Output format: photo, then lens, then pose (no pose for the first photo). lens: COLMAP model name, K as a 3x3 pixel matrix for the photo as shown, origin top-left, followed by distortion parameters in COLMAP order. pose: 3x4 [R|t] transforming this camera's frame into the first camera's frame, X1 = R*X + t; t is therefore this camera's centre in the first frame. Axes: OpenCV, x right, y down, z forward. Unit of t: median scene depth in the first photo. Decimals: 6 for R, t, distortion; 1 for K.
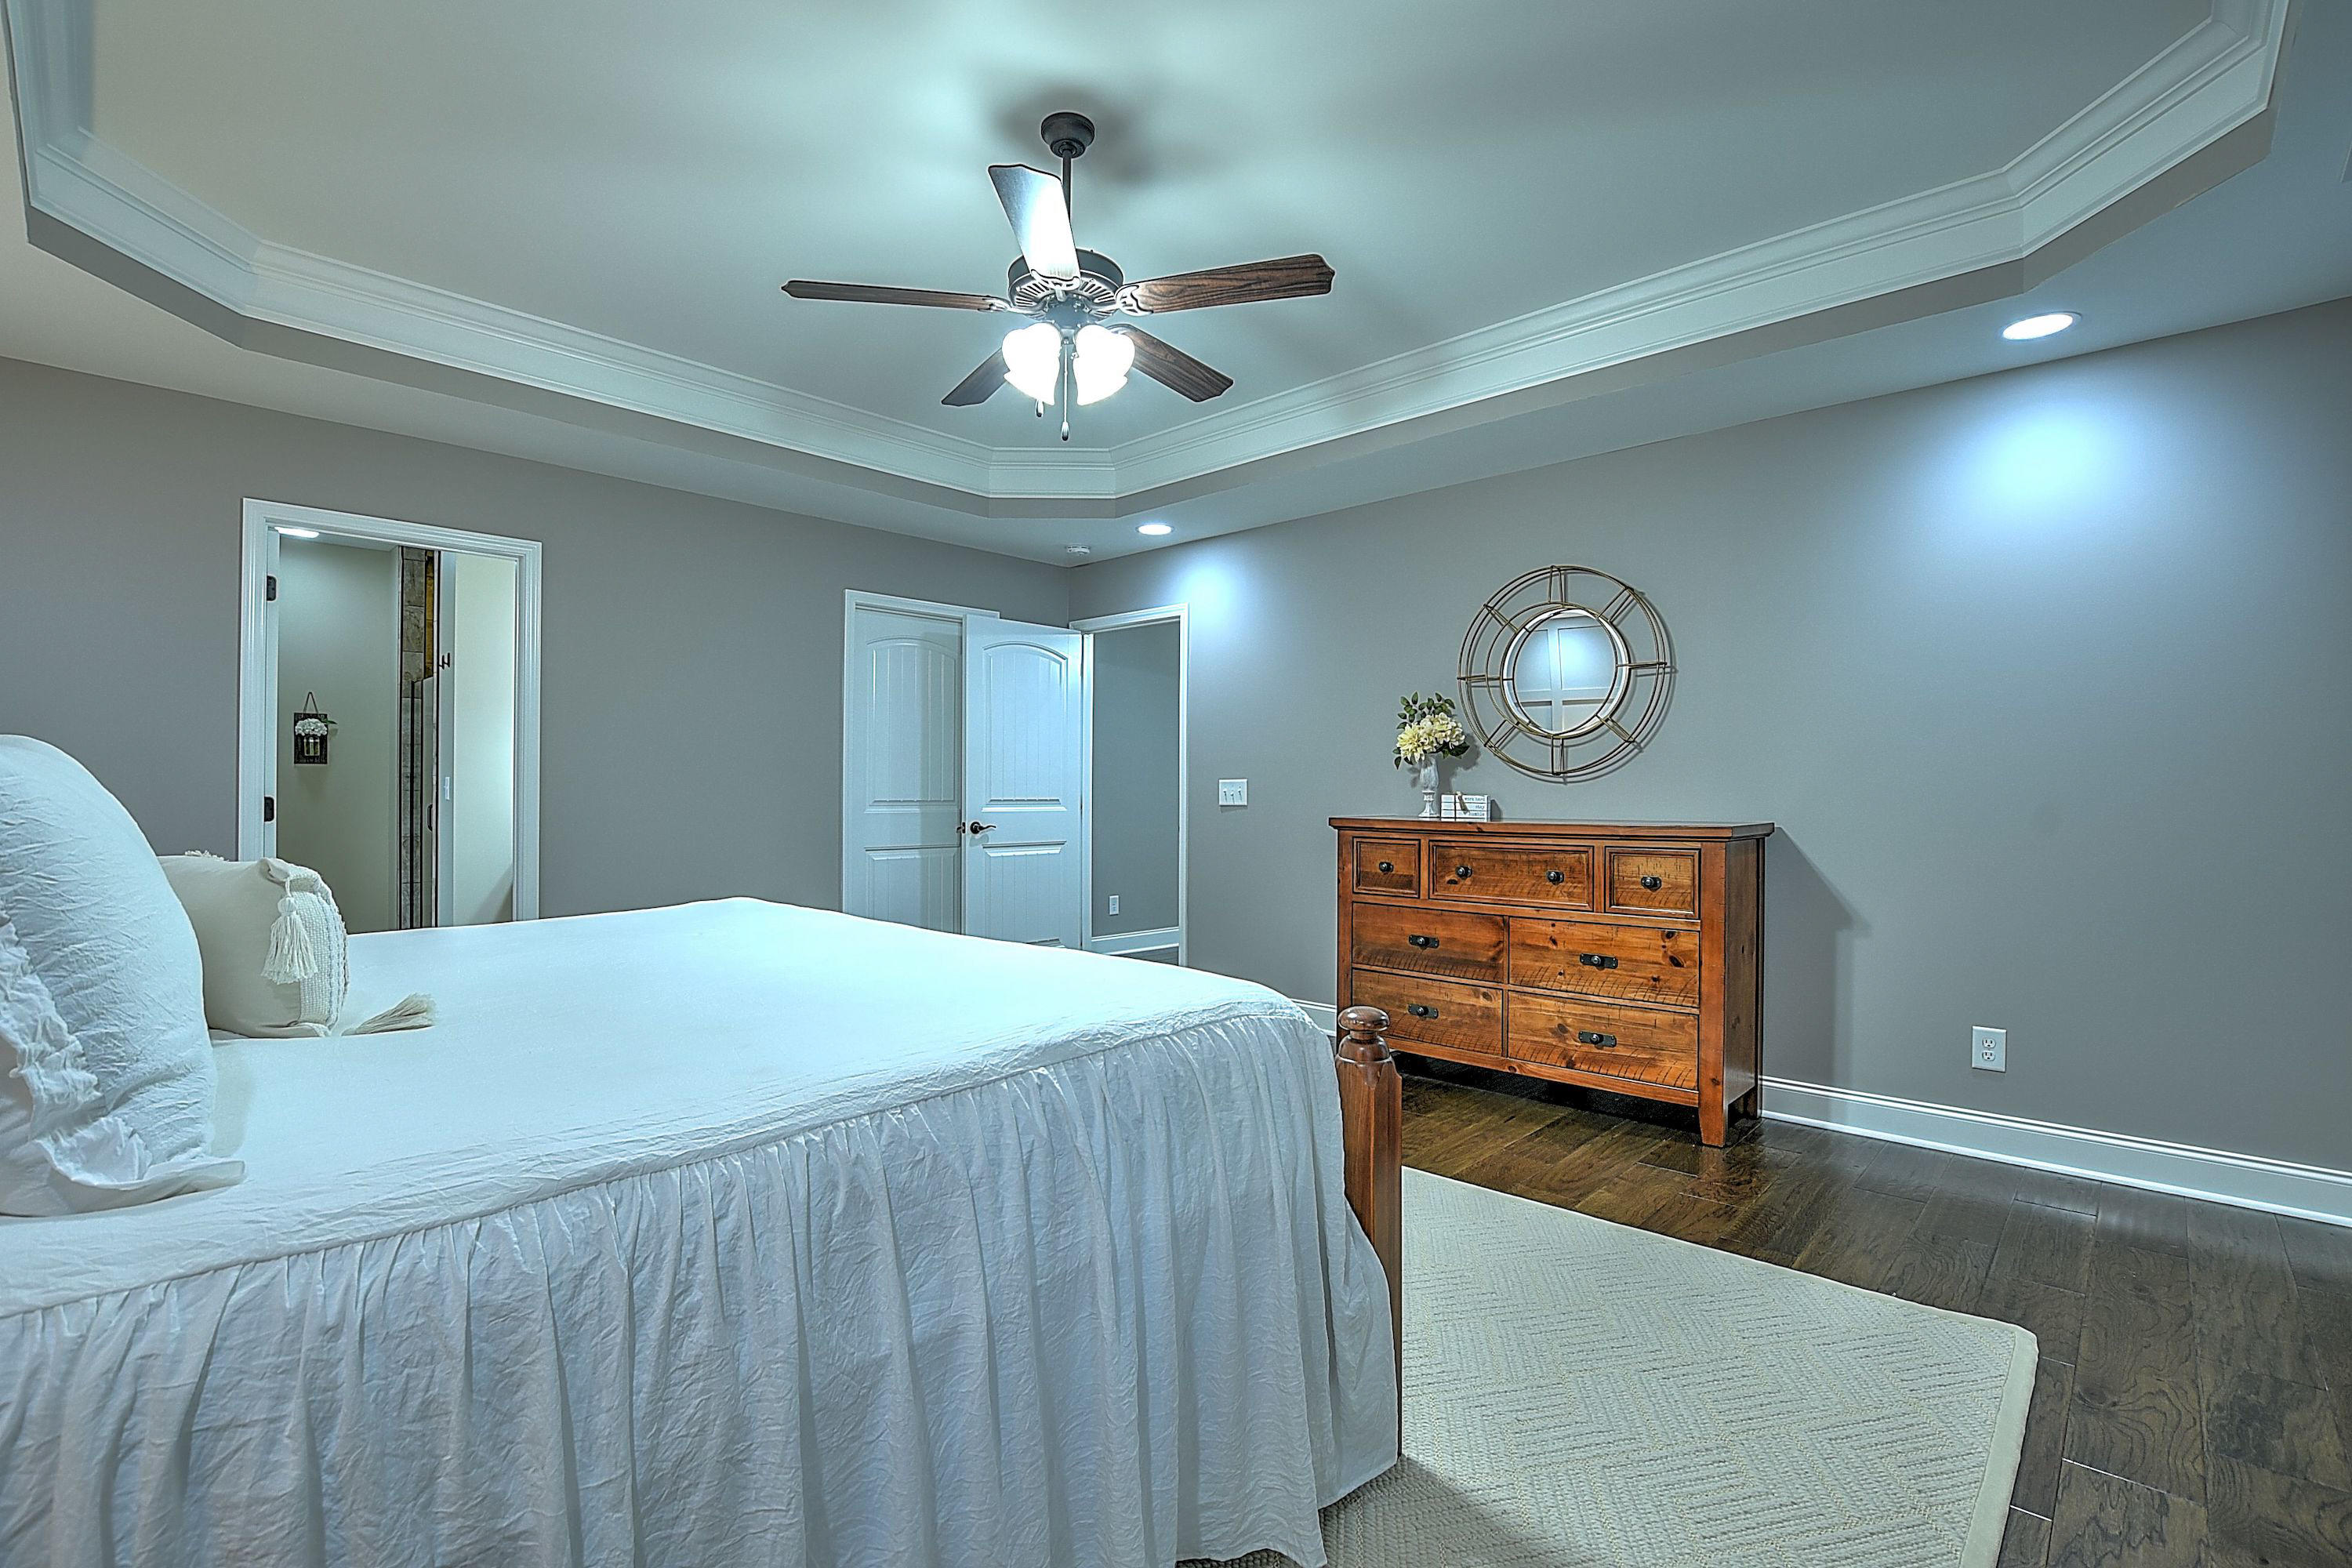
lens RADIAL K [[1046.9, 0, 1162.0], [0, 1046.9, 779.7], [0, 0, 1]] dist [-0.012937, -0.000040]
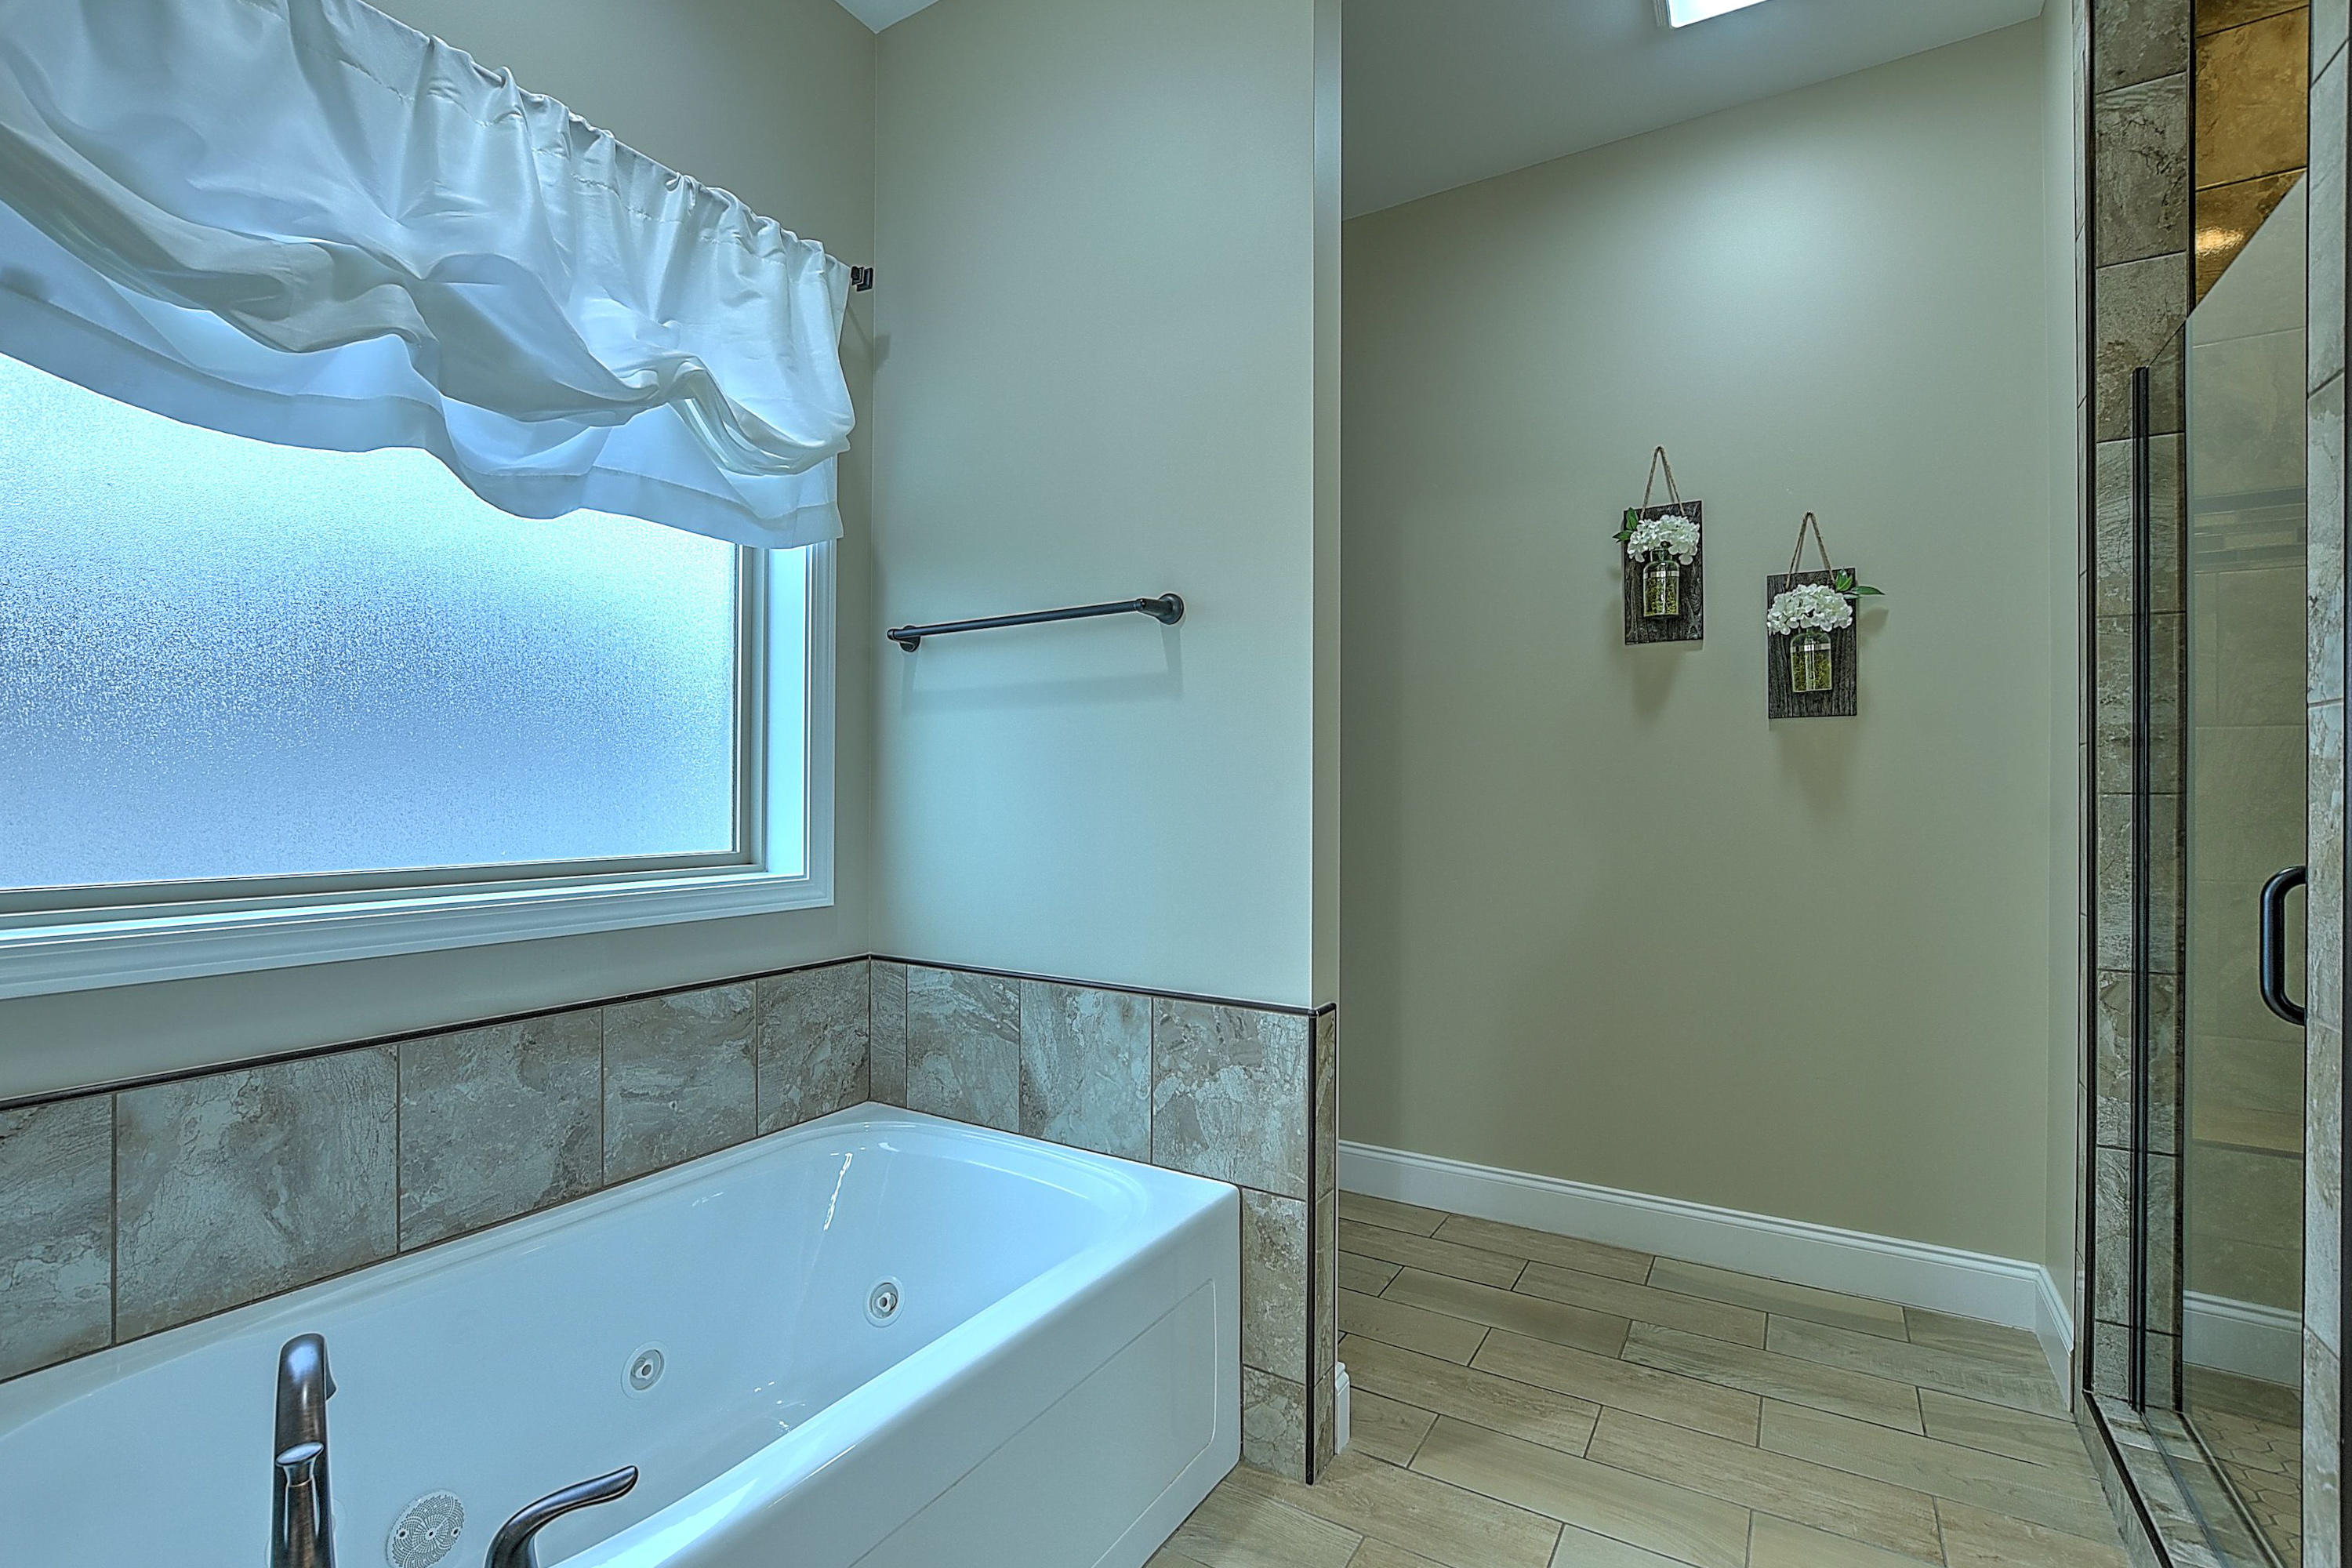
lens RADIAL K [[1046.9, 0, 1156.4], [0, 1046.9, 796.2], [0, 0, 1]] dist [-0.012937, -0.000040]
pose [[0.201423, -0.002074, -0.979502, -0.520868], [0.002726, 0.999995, -0.001557, 0.010920], [0.979501, -0.002356, 0.201428, 0.711243]]
